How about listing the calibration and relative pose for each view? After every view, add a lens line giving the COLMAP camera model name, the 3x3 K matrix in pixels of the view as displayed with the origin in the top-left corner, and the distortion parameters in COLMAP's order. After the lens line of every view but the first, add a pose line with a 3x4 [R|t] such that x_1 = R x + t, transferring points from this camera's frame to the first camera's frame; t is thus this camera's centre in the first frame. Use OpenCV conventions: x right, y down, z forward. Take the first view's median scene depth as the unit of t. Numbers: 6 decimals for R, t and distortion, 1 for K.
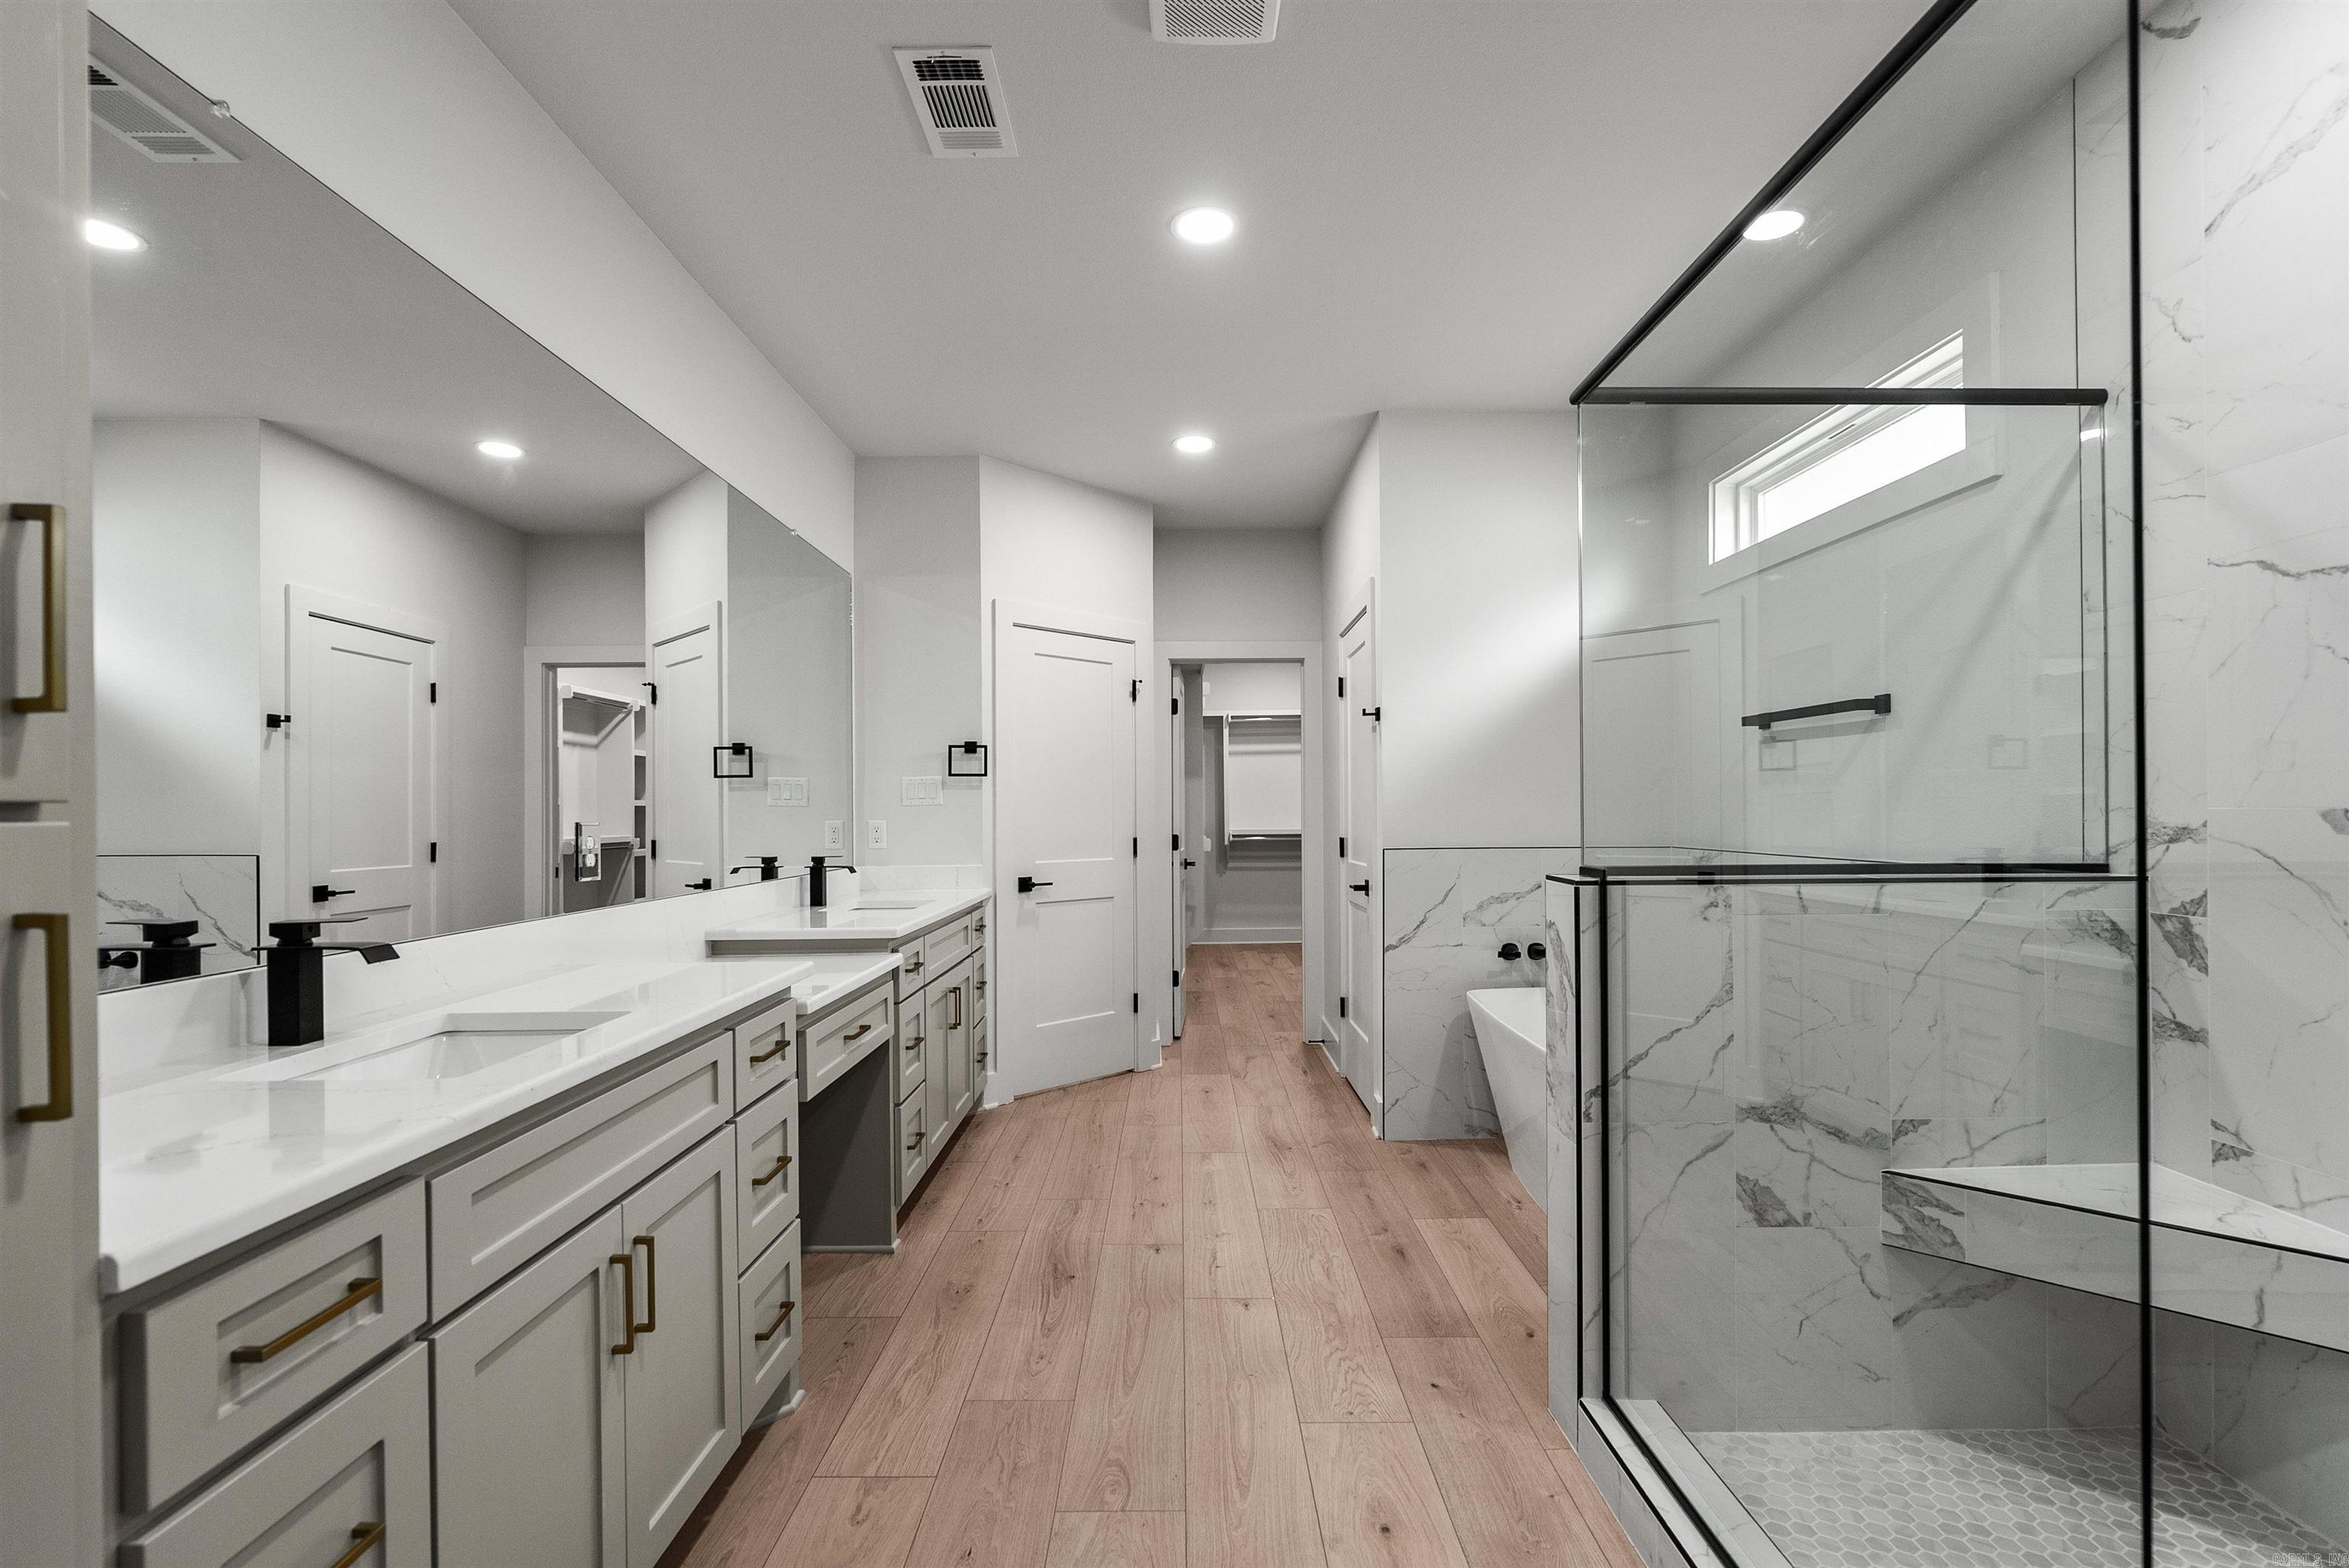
lens RADIAL K [[1068.8, 0, 1182.1], [0, 1068.8, 802.7], [0, 0, 1]] dist [-0.006939, 0.002193]
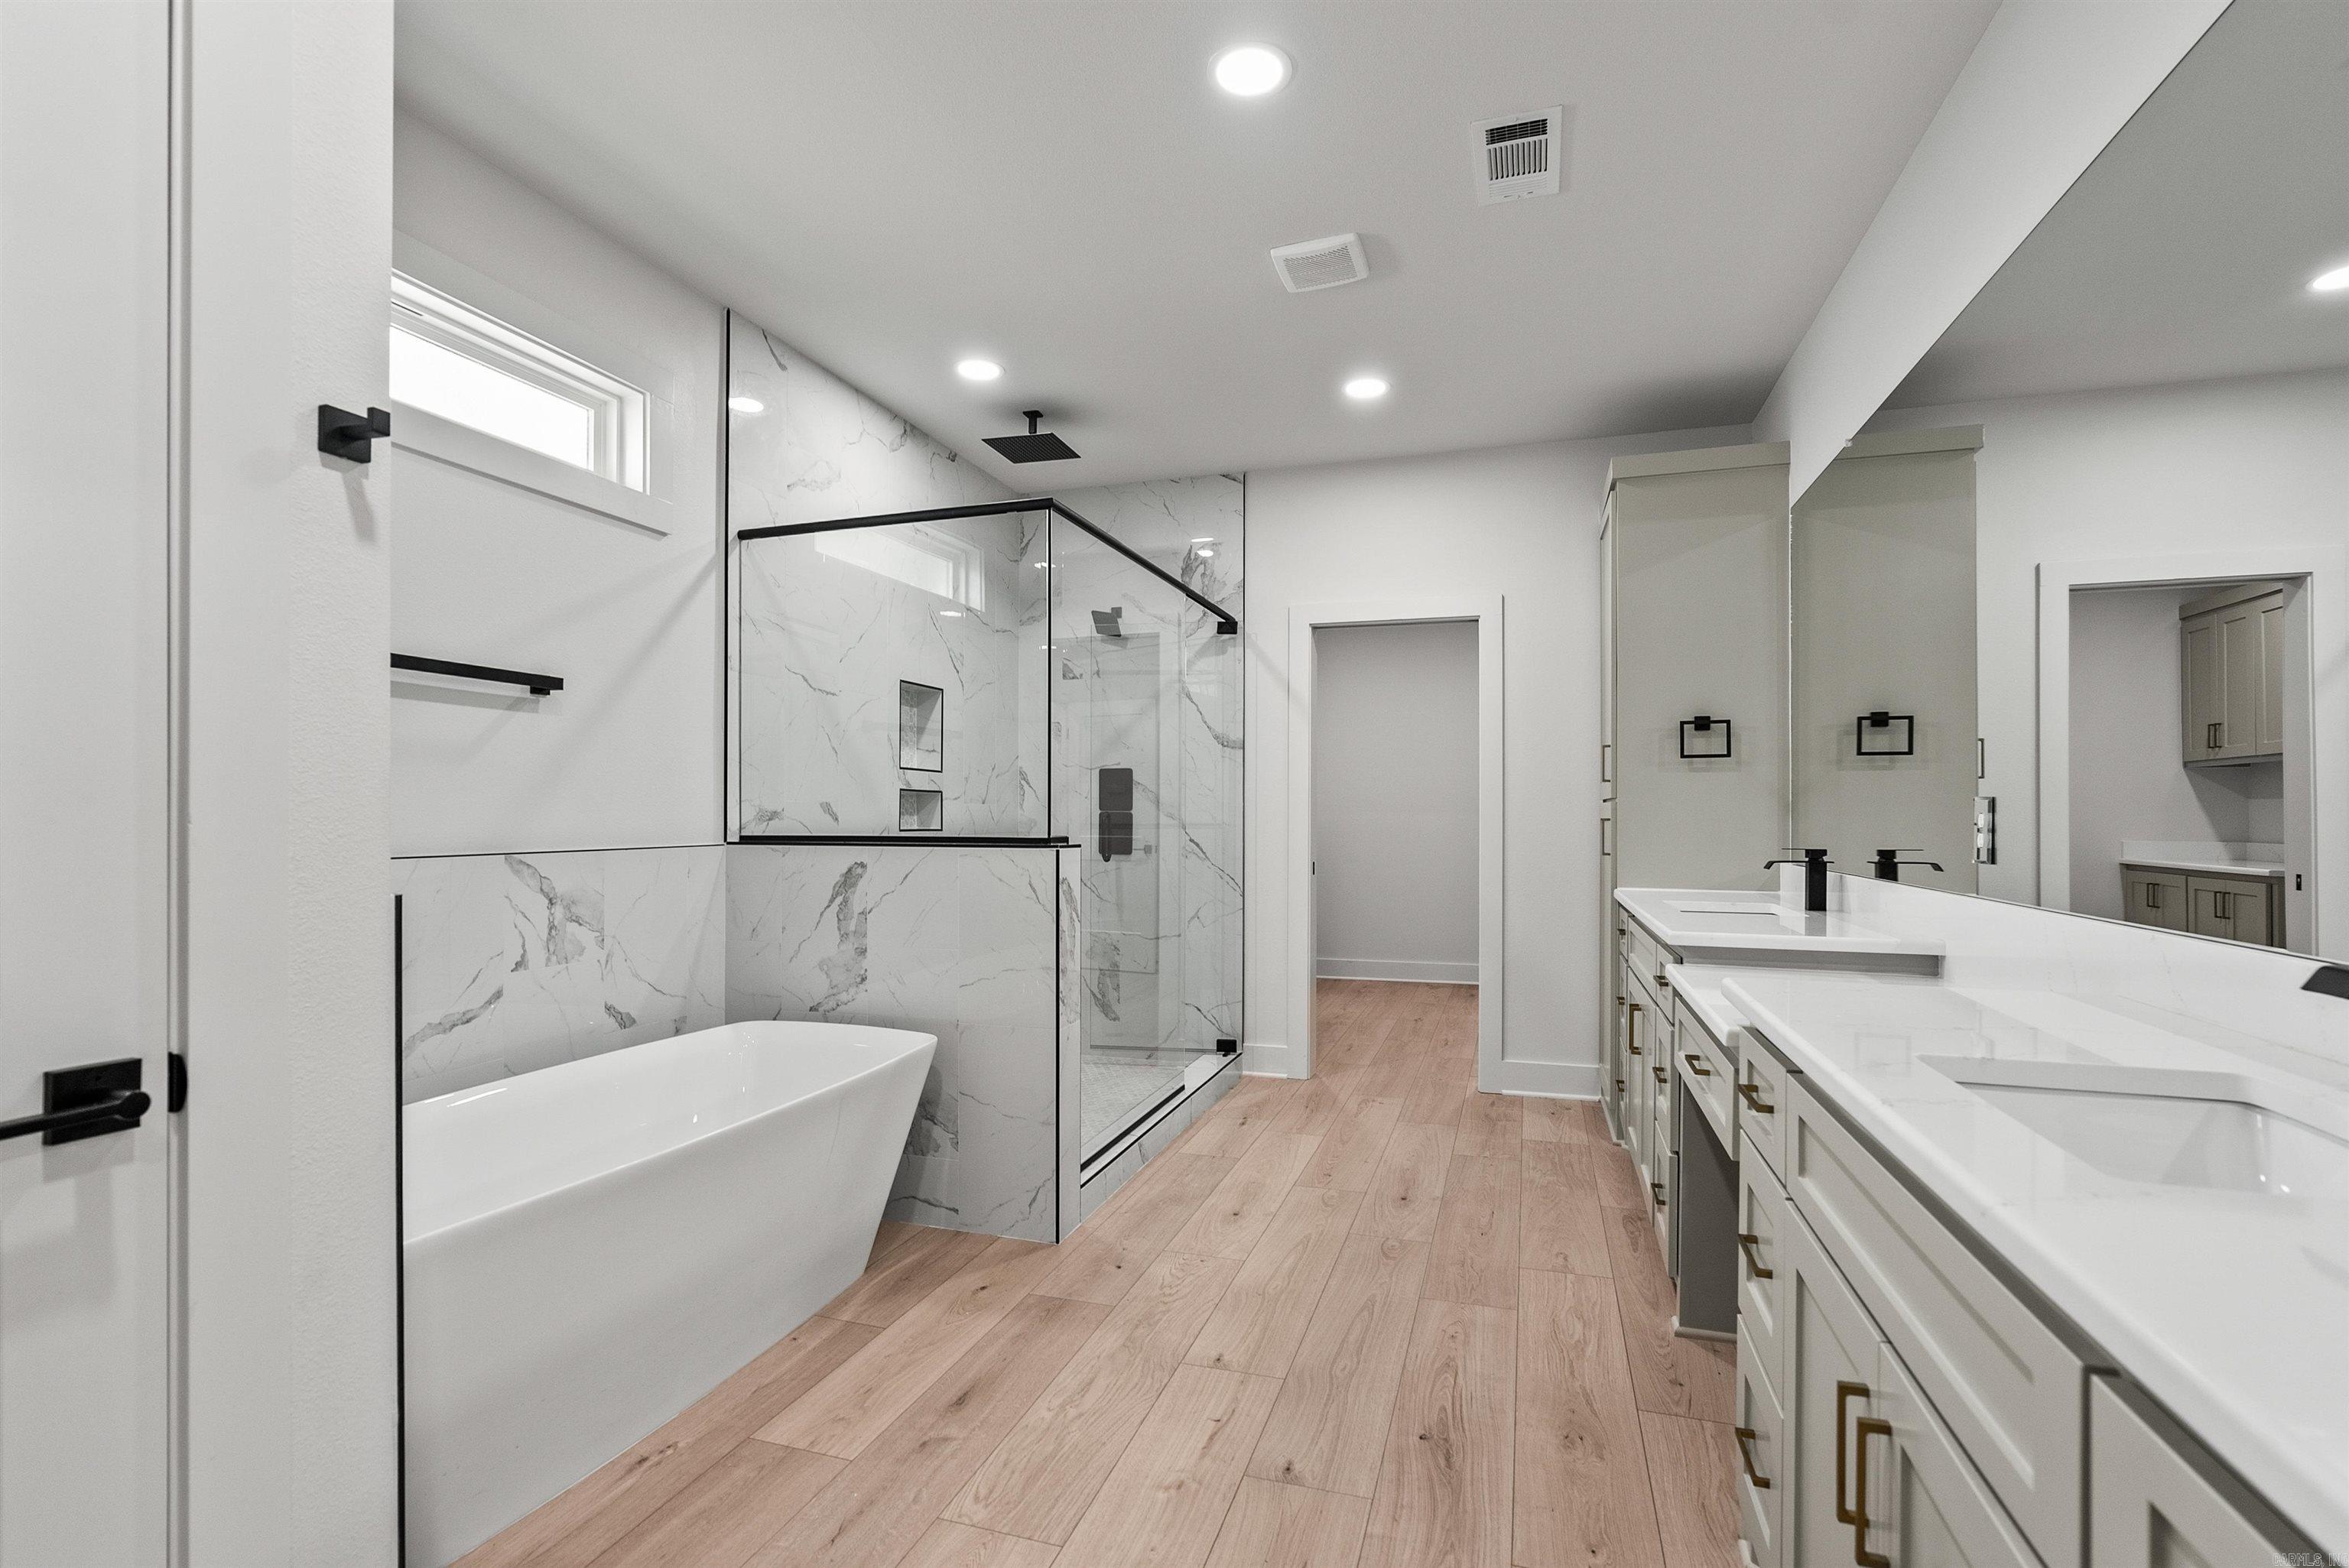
lens RADIAL K [[1080.2, 0, 1169.3], [0, 1080.2, 814.9], [0, 0, 1]] dist [-0.004514, 0.000520]
pose [[-0.947216, 0.004524, 0.320566, -0.161182], [0.001576, 0.999954, -0.009455, 0.029642], [-0.320594, -0.008451, -0.947179, 1.600053]]
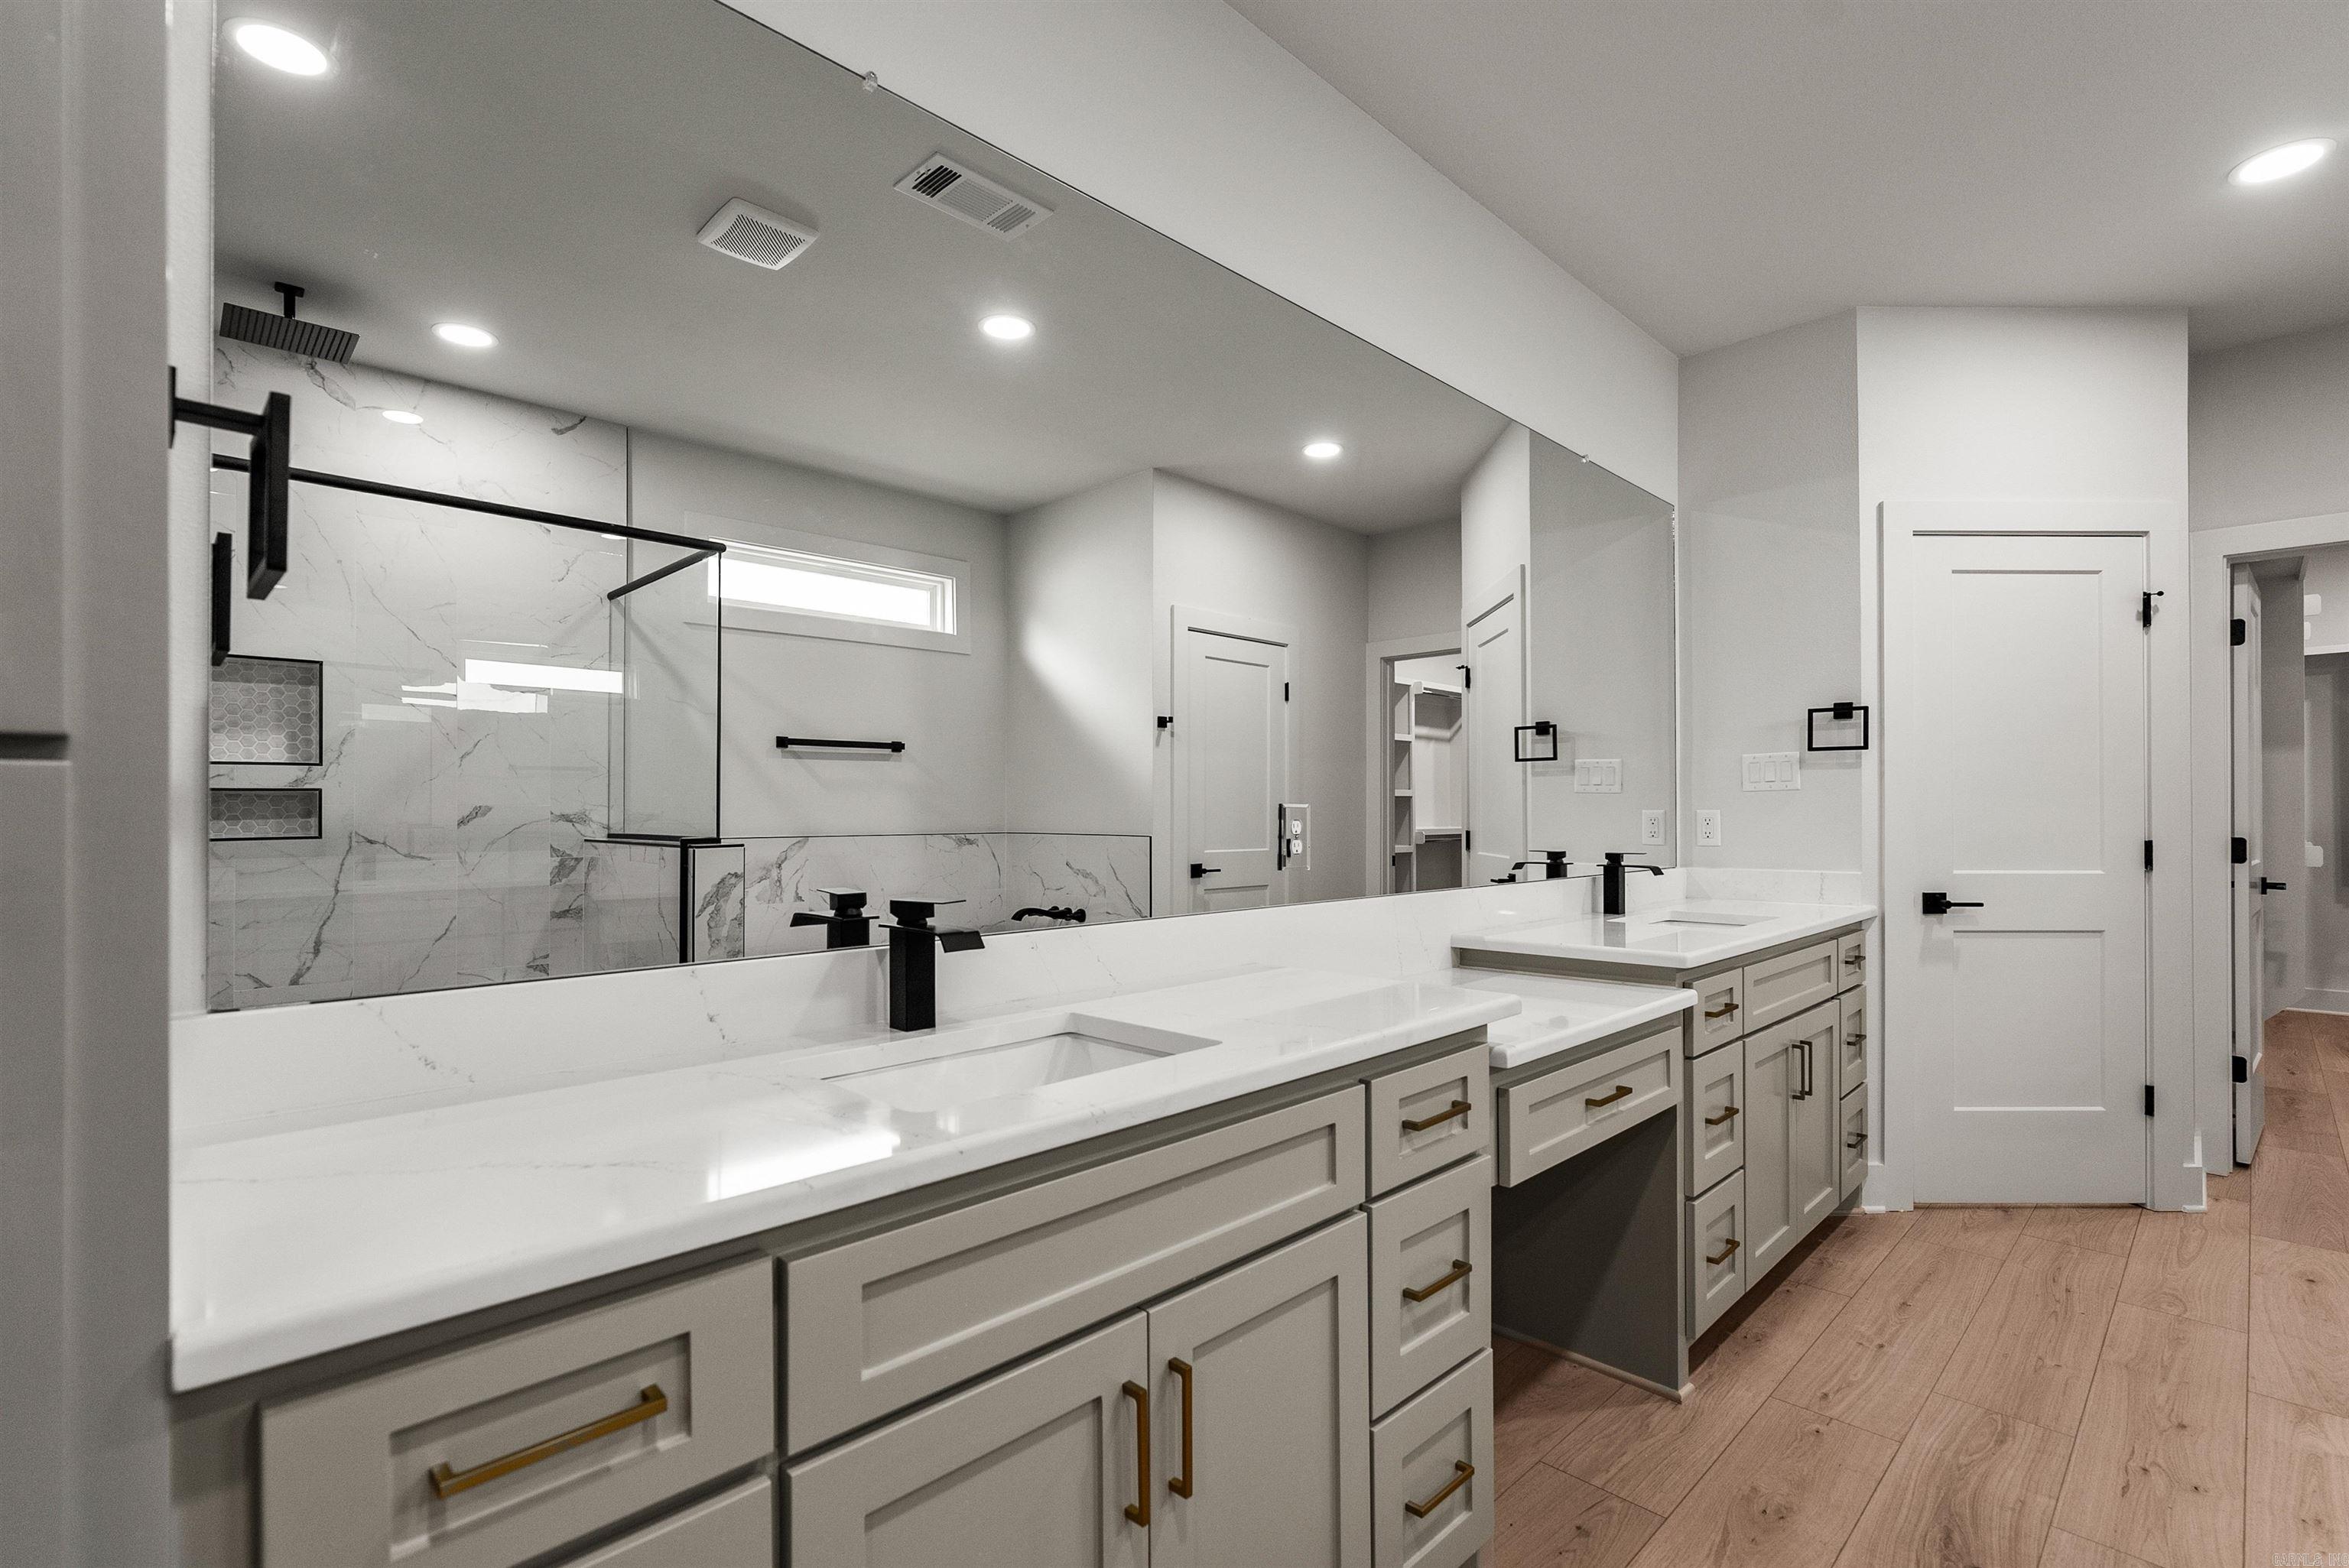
lens RADIAL K [[1068.8, 0, 1182.1], [0, 1068.8, 802.7], [0, 0, 1]] dist [-0.006939, 0.002193]
pose [[0.700843, 0.000421, -0.713315, 0.008008], [0.002672, 0.999991, 0.003215, 0.011010], [0.713310, -0.004159, 0.700836, 0.244774]]
